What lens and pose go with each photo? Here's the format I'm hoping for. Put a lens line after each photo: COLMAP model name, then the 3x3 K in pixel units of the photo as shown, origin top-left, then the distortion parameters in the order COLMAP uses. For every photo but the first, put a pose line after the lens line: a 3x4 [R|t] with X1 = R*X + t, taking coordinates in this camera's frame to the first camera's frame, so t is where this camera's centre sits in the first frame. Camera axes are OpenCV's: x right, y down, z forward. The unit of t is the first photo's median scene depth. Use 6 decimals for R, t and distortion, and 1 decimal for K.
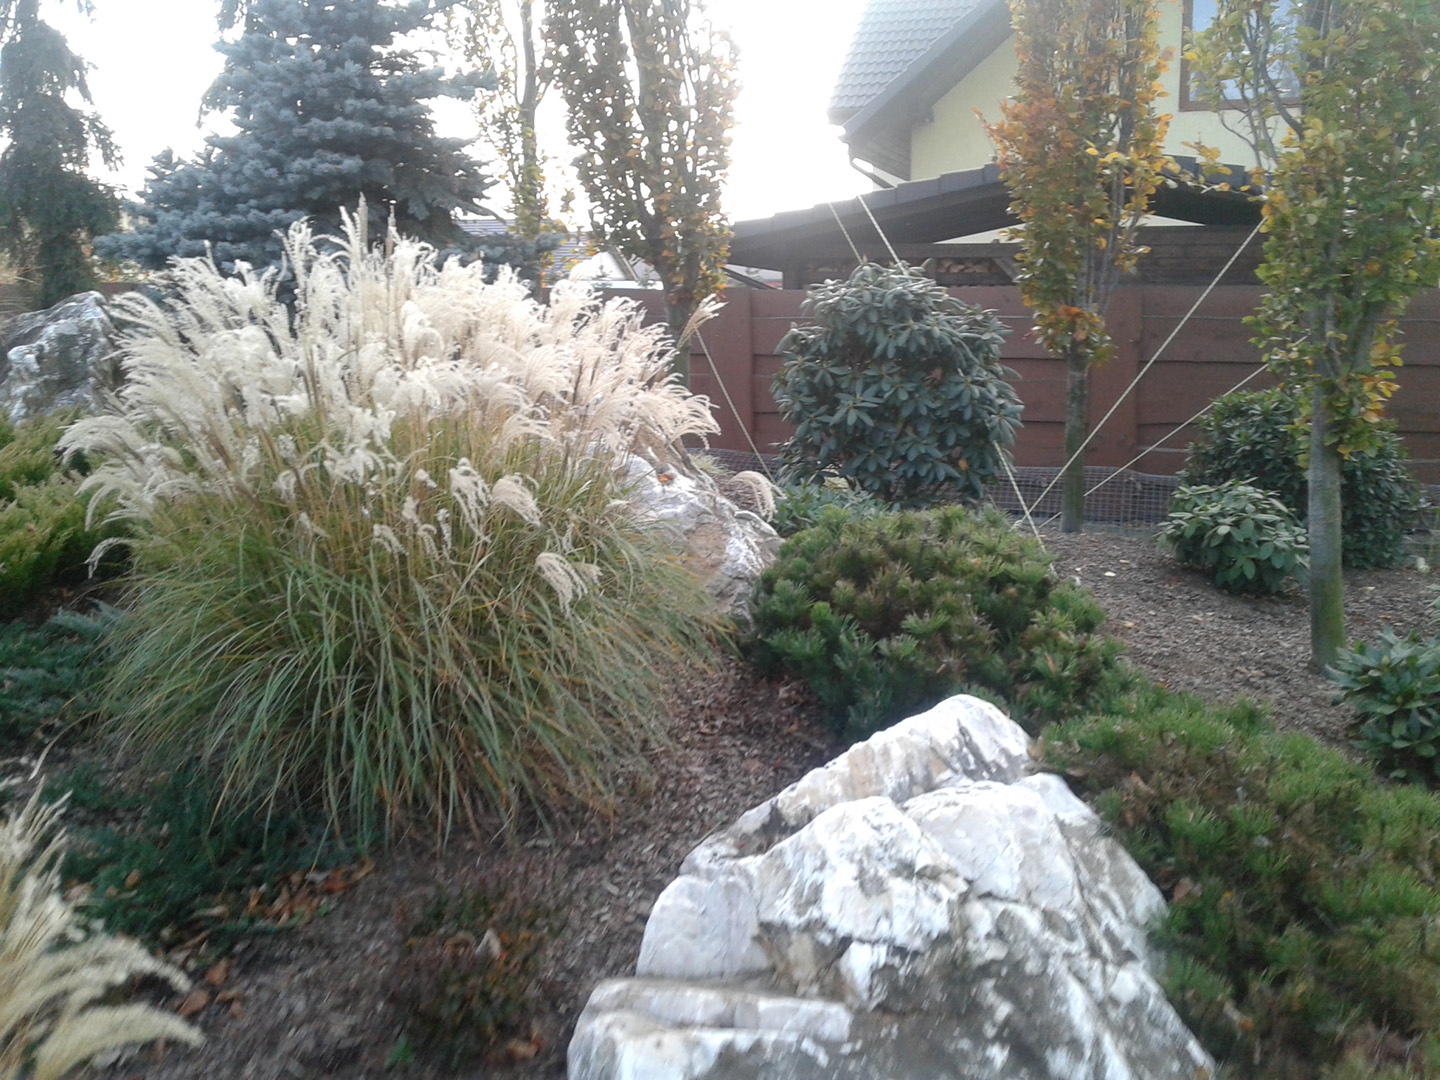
lens RADIAL K [[1456.9, 0, 737.8], [0, 1456.9, 520.3], [0, 0, 1]] dist [0.056470, 0.000000]
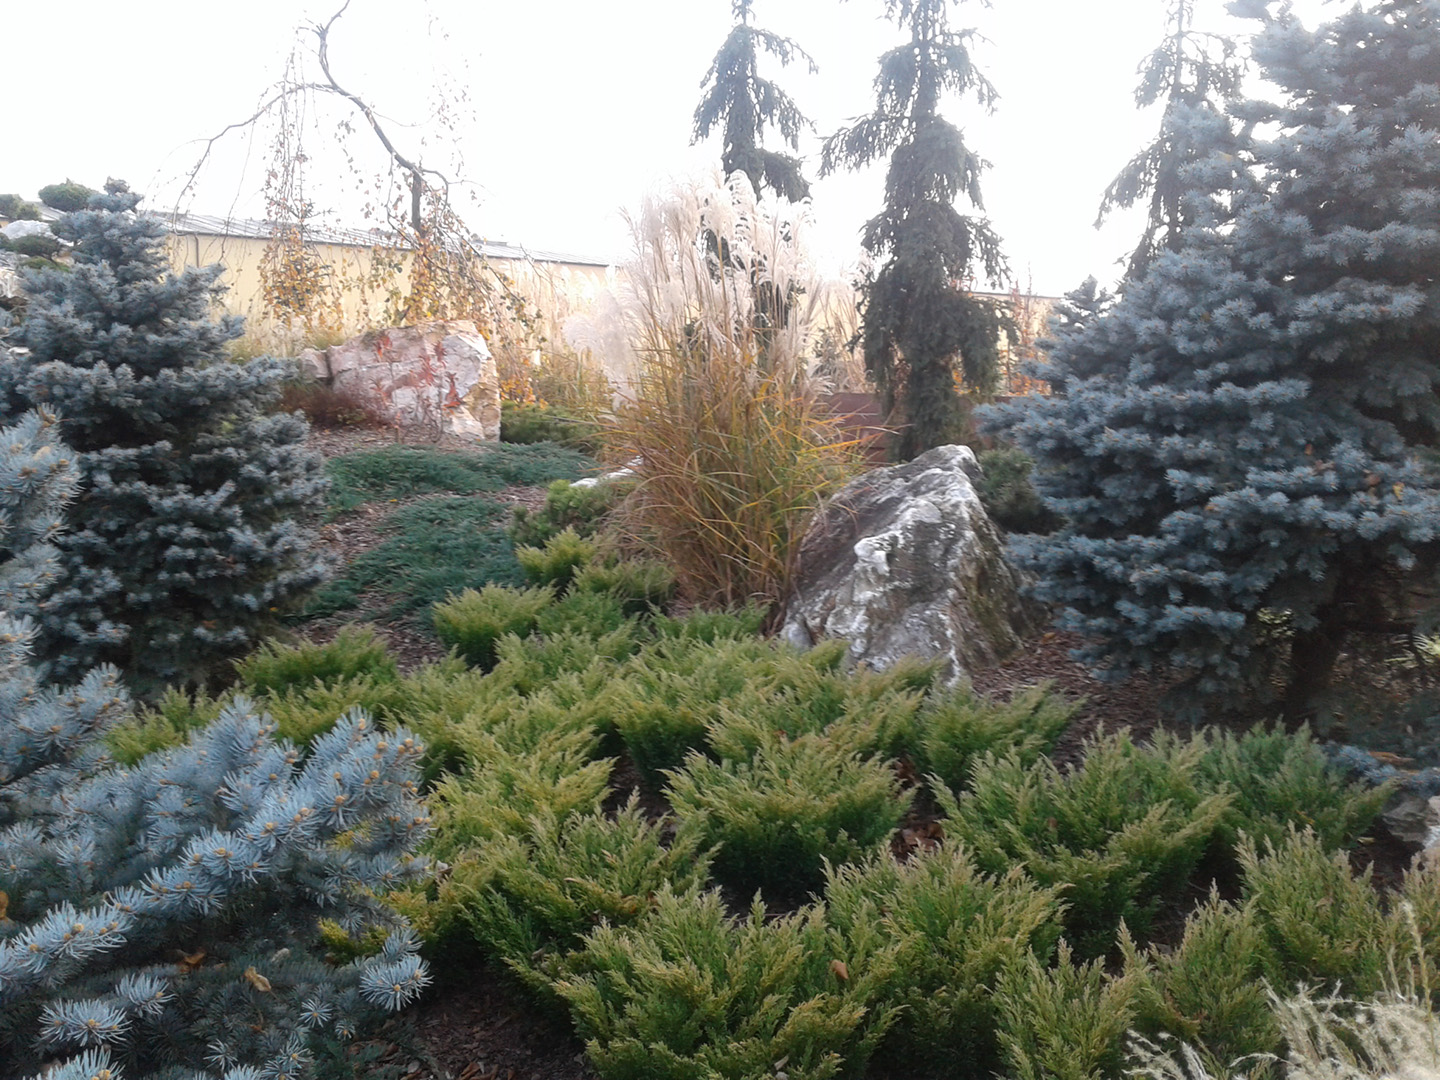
lens RADIAL K [[1456.9, 0, 718.1], [0, 1456.9, 541.7], [0, 0, 1]] dist [0.056470, 0.000000]
pose [[0.843974, 0.074304, -0.531213, -0.150921], [-0.092713, 0.995660, -0.008030, -0.102186], [0.528311, 0.056027, 0.847200, 0.319092]]
